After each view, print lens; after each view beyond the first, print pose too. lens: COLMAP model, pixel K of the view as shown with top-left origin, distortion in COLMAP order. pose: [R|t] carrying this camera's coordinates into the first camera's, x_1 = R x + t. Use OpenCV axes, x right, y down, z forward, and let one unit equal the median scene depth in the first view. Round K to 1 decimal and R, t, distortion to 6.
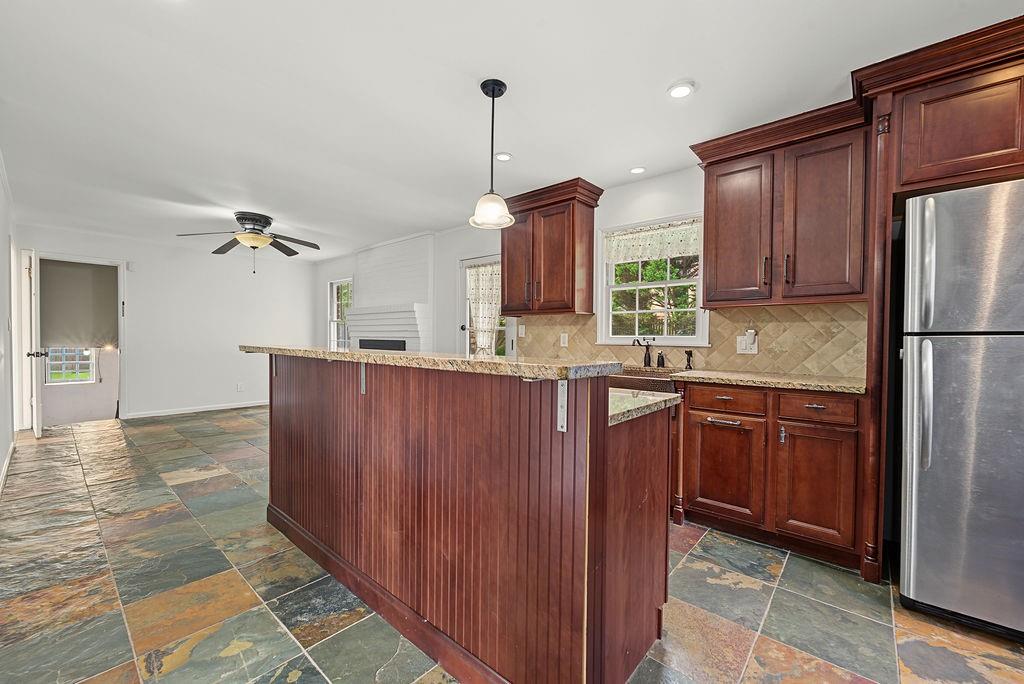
lens RADIAL K [[411.6, 0, 514.8], [0, 411.6, 347.8], [0, 0, 1]] dist [0.001334, -0.000176]
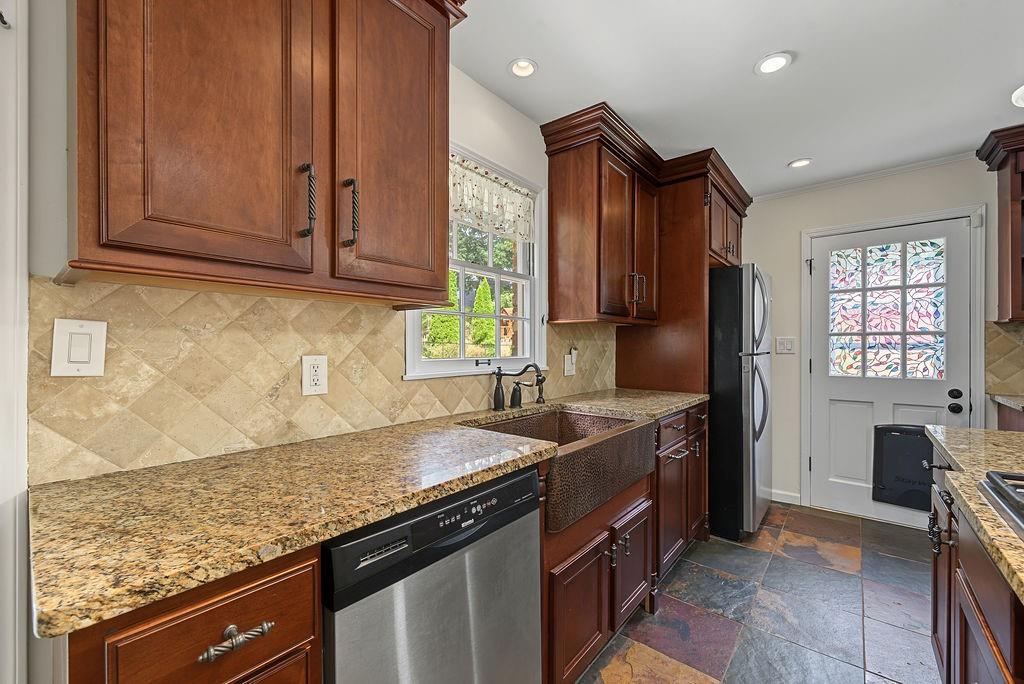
lens RADIAL K [[411.6, 0, 514.8], [0, 411.6, 347.8], [0, 0, 1]] dist [0.001334, -0.000176]
pose [[-0.023705, -0.007440, 0.999691, -0.232741], [0.025456, 0.999644, 0.008043, -0.041122], [-0.999395, 0.025639, -0.023507, 0.868556]]
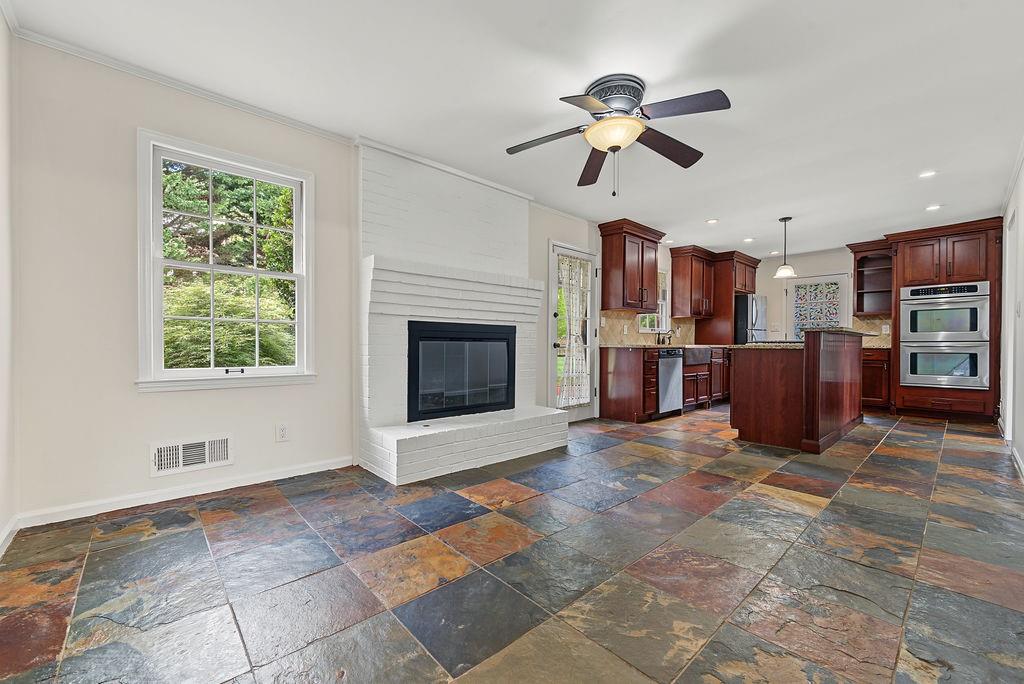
lens RADIAL K [[408.4, 0, 514.5], [0, 408.4, 346.8], [0, 0, 1]] dist [-0.000080, -0.000027]
pose [[0.117624, -0.013636, 0.992965, -1.412162], [0.021308, 0.999710, 0.011205, 0.018319], [-0.992830, 0.019840, 0.117880, 1.261203]]
